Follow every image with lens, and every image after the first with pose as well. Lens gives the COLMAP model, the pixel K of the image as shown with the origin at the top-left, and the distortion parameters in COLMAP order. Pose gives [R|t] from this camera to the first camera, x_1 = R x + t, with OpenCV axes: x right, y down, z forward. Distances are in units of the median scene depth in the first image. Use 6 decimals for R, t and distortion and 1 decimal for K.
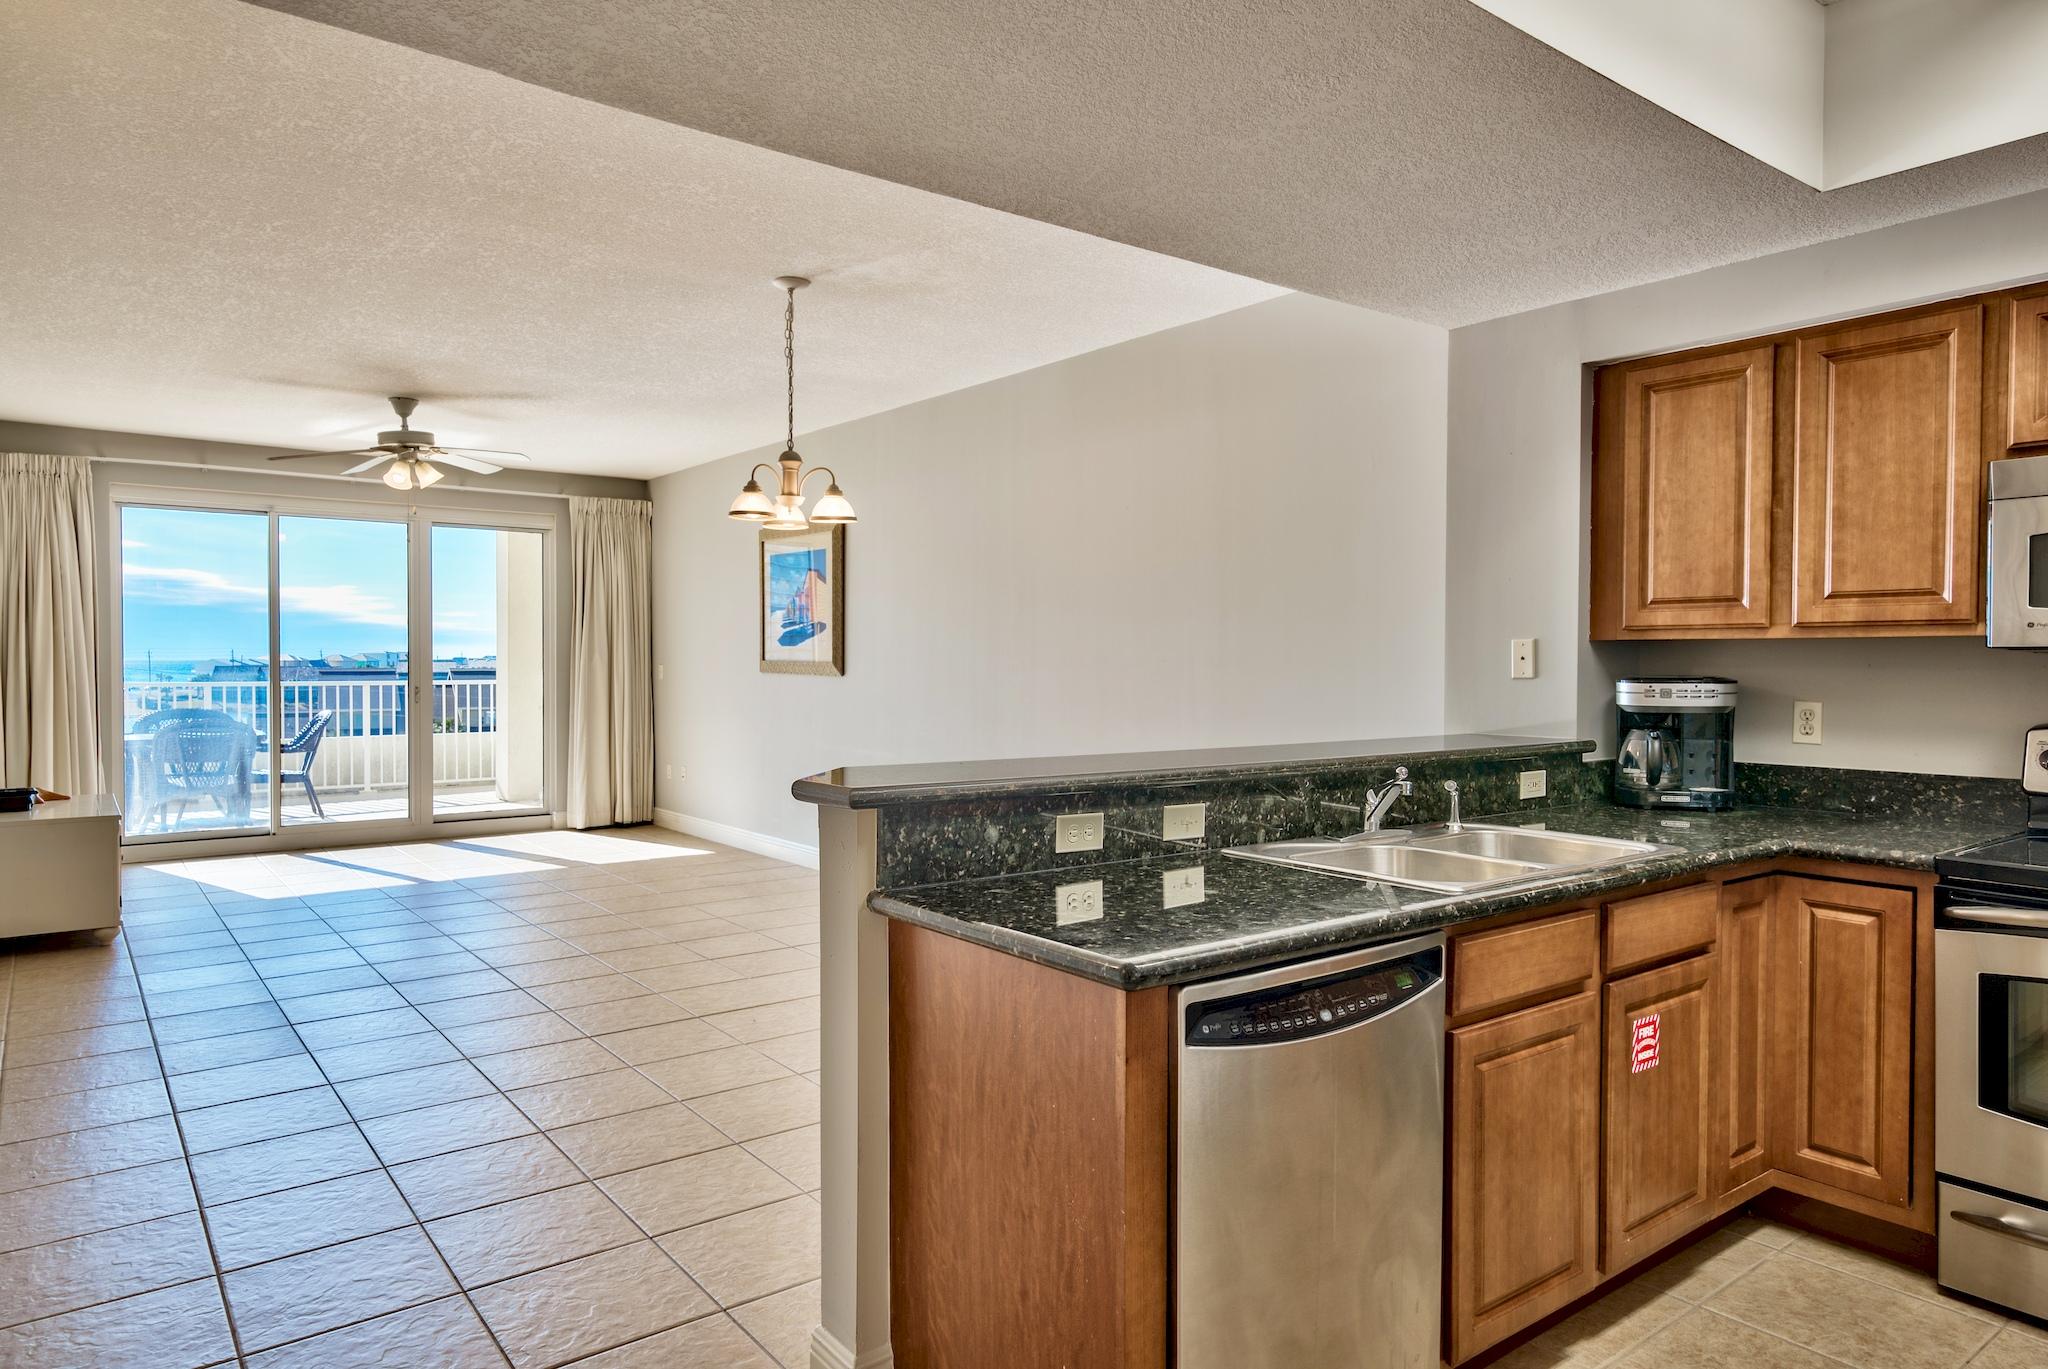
lens RADIAL K [[1277.1, 0, 1024.0], [0, 1277.1, 684.5], [0, 0, 1]] dist [0.000662, -0.002005]
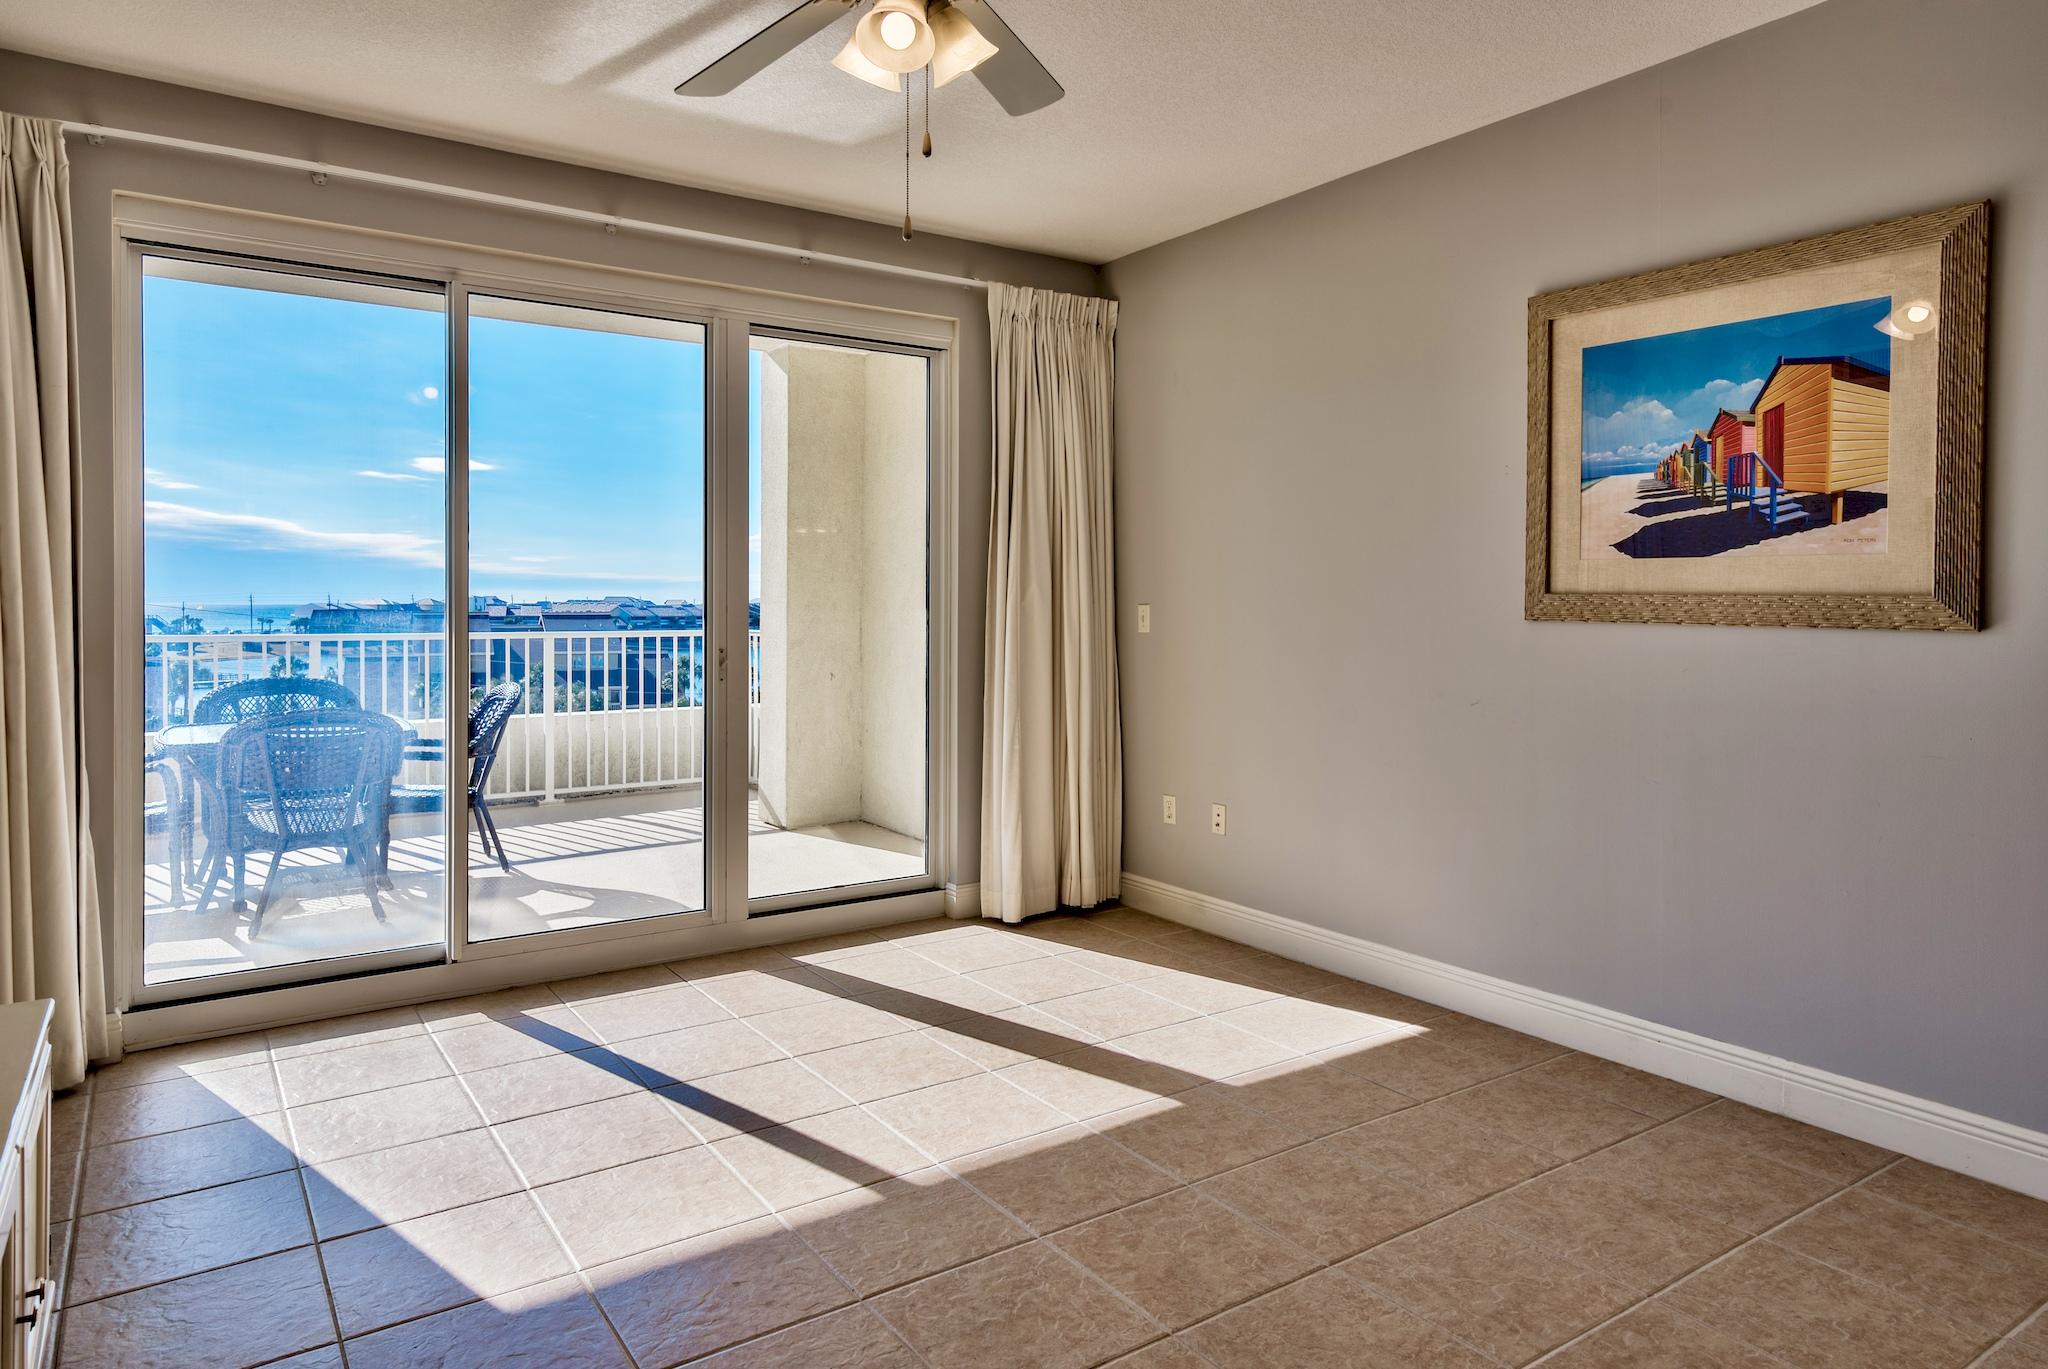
lens RADIAL K [[1245.9, 0, 994.2], [0, 1245.9, 615.6], [0, 0, 1]] dist [0.003691, 0.003340]
pose [[0.997858, 0.000354, -0.065416, -0.367092], [-0.001018, 0.999948, -0.010115, -0.006743], [0.065409, 0.010160, 0.997807, 0.564831]]
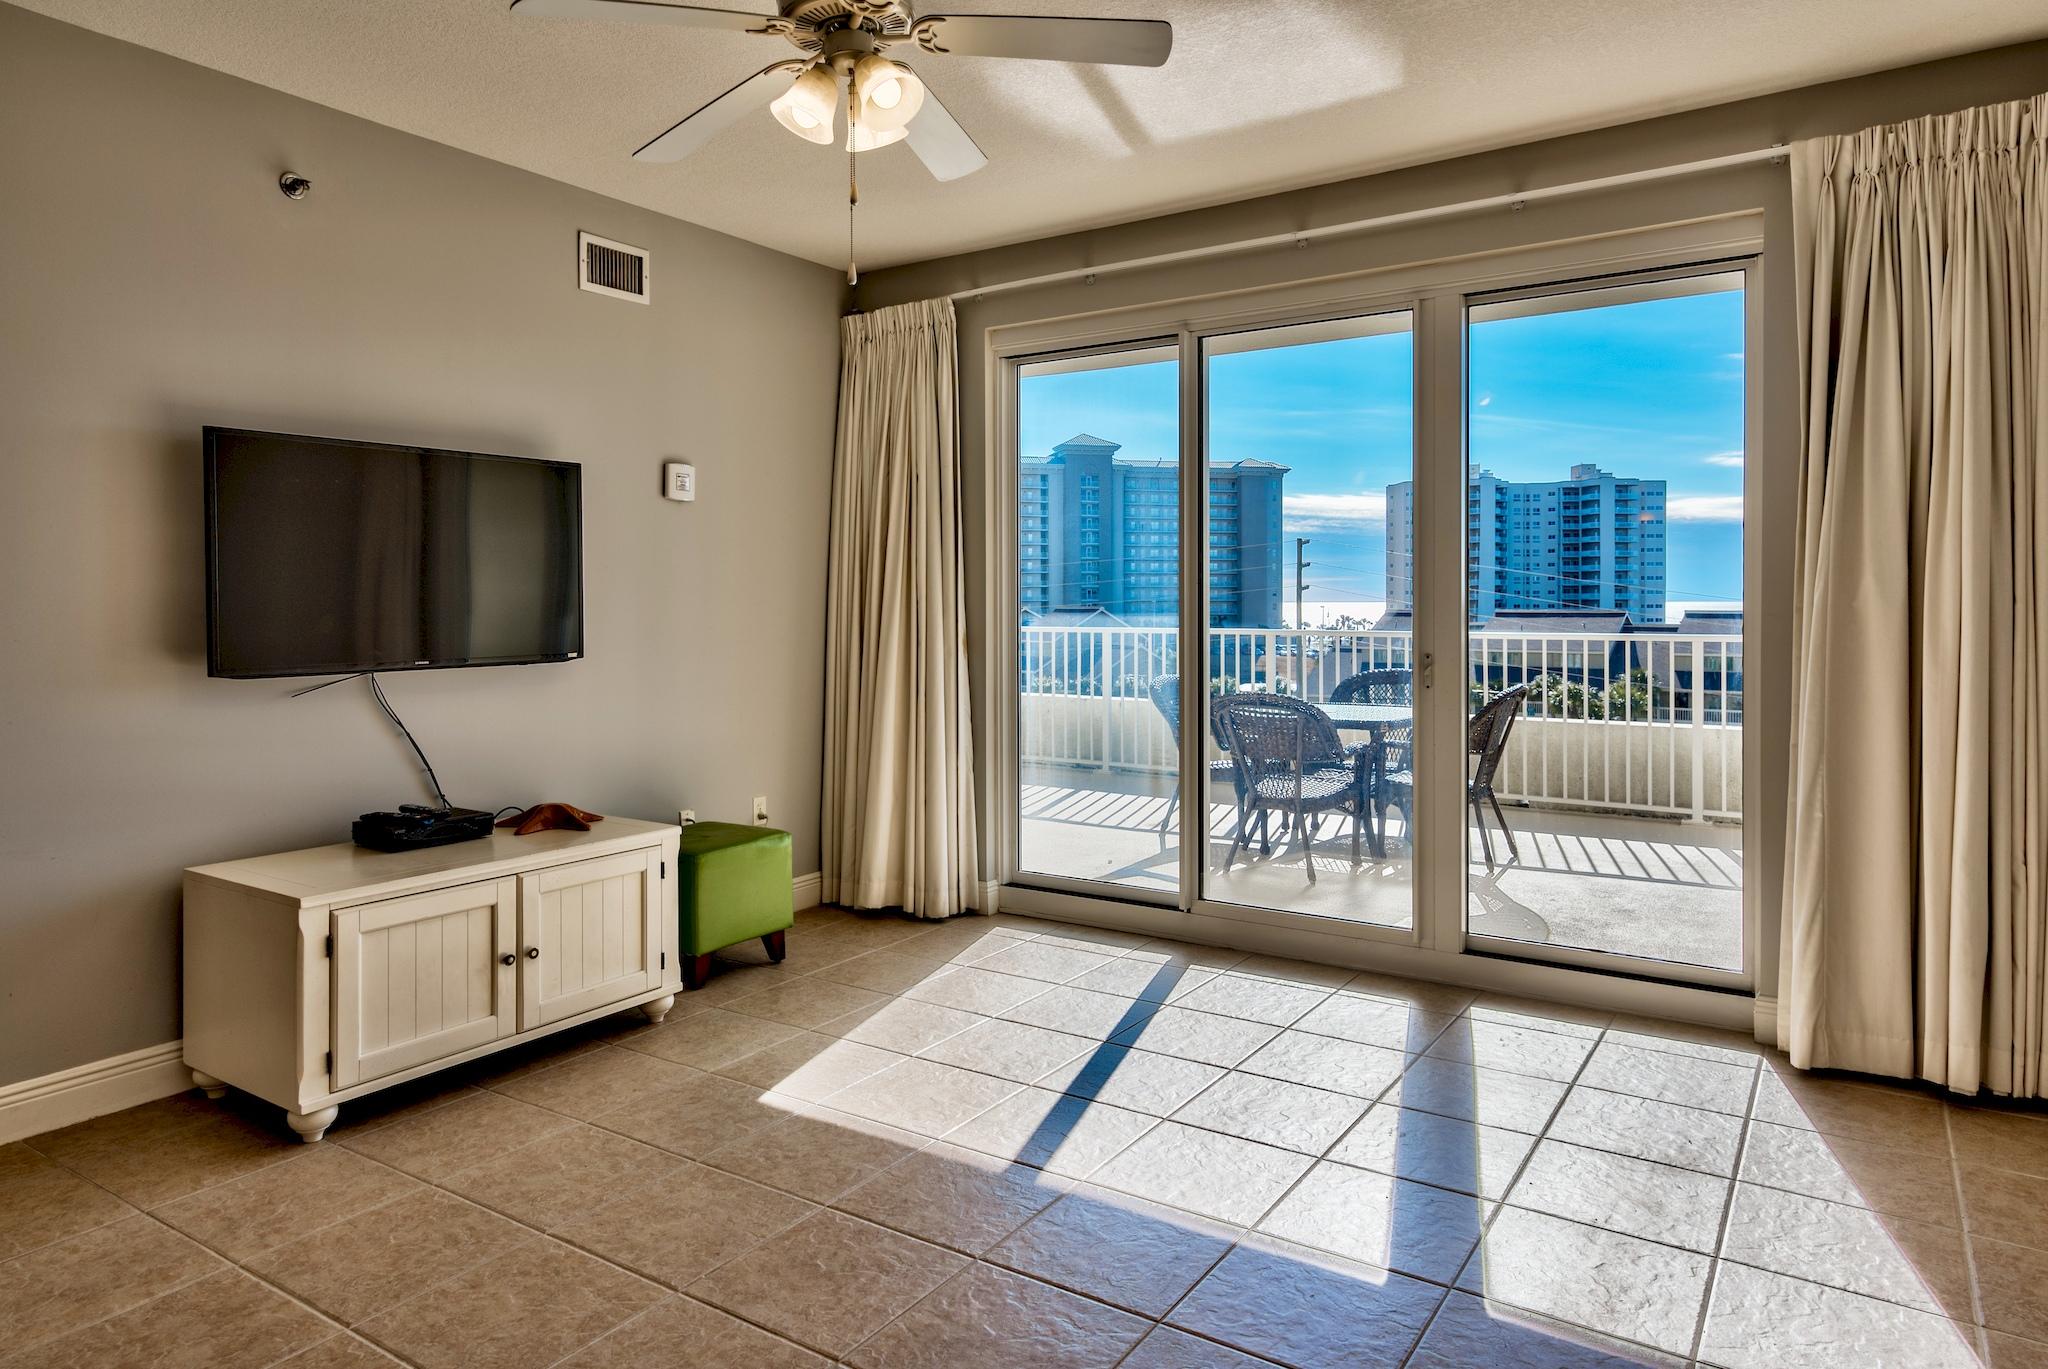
lens RADIAL K [[1247.0, 0, 1026.7], [0, 1247.0, 591.9], [0, 0, 1]] dist [-0.000682, -0.001487]
pose [[0.317988, -0.013741, -0.947995, -0.099776], [-0.014227, 0.999713, -0.019263, -0.009715], [0.947988, 0.019613, 0.317701, 0.778838]]
